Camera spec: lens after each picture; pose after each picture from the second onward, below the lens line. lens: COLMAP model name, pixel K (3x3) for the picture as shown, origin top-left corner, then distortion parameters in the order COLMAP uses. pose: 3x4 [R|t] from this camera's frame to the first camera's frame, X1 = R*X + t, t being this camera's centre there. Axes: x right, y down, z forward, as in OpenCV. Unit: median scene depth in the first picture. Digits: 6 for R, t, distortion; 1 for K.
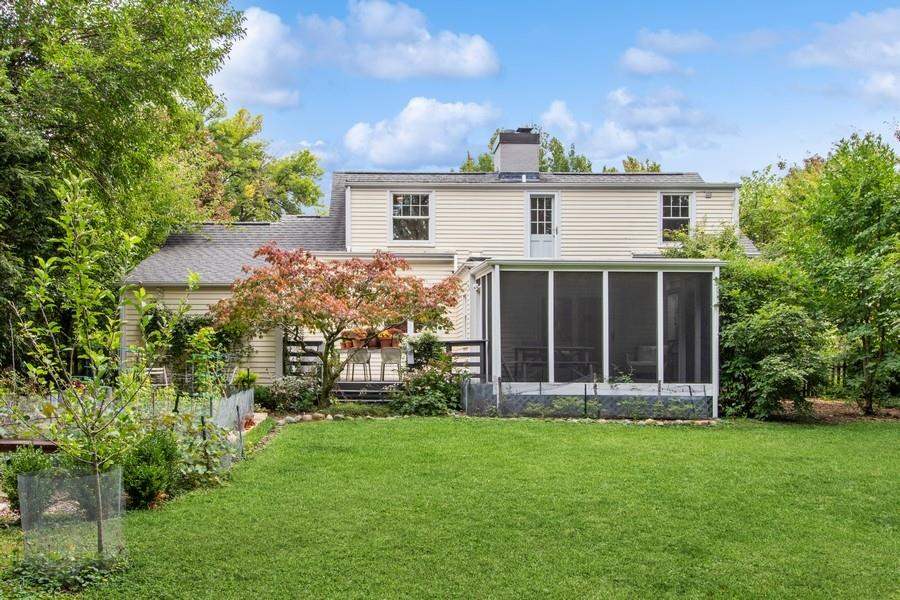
lens RADIAL K [[814.2, 0, 442.3], [0, 814.2, 304.7], [0, 0, 1]] dist [0.012942, 0.000209]
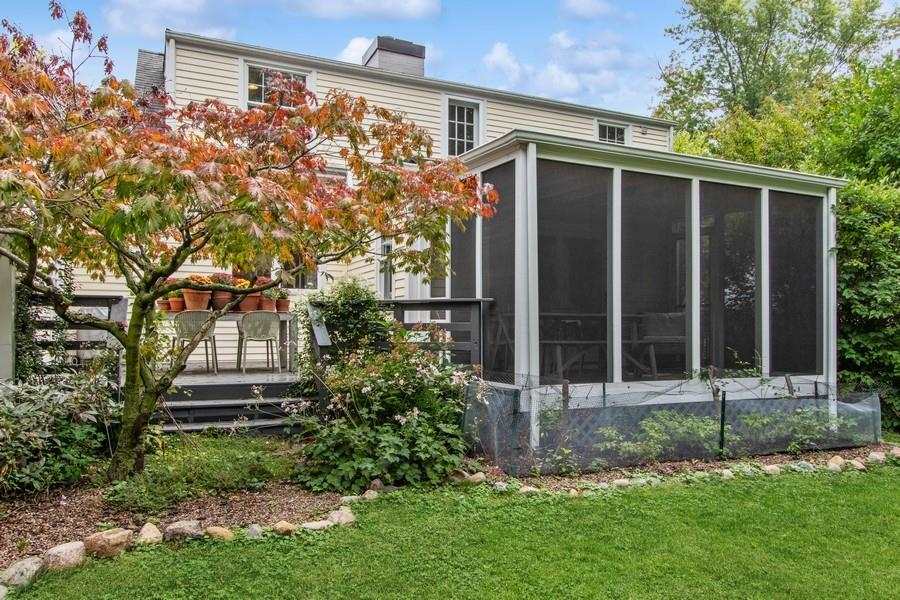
lens RADIAL K [[627.3, 0, 457.9], [0, 627.3, 298.9], [0, 0, 1]] dist [0.004280, 0.000319]
pose [[0.937634, 0.017486, 0.347184, -0.098152], [-0.029417, 0.999143, 0.029124, 0.032417], [-0.346377, -0.037521, 0.937345, 0.640559]]
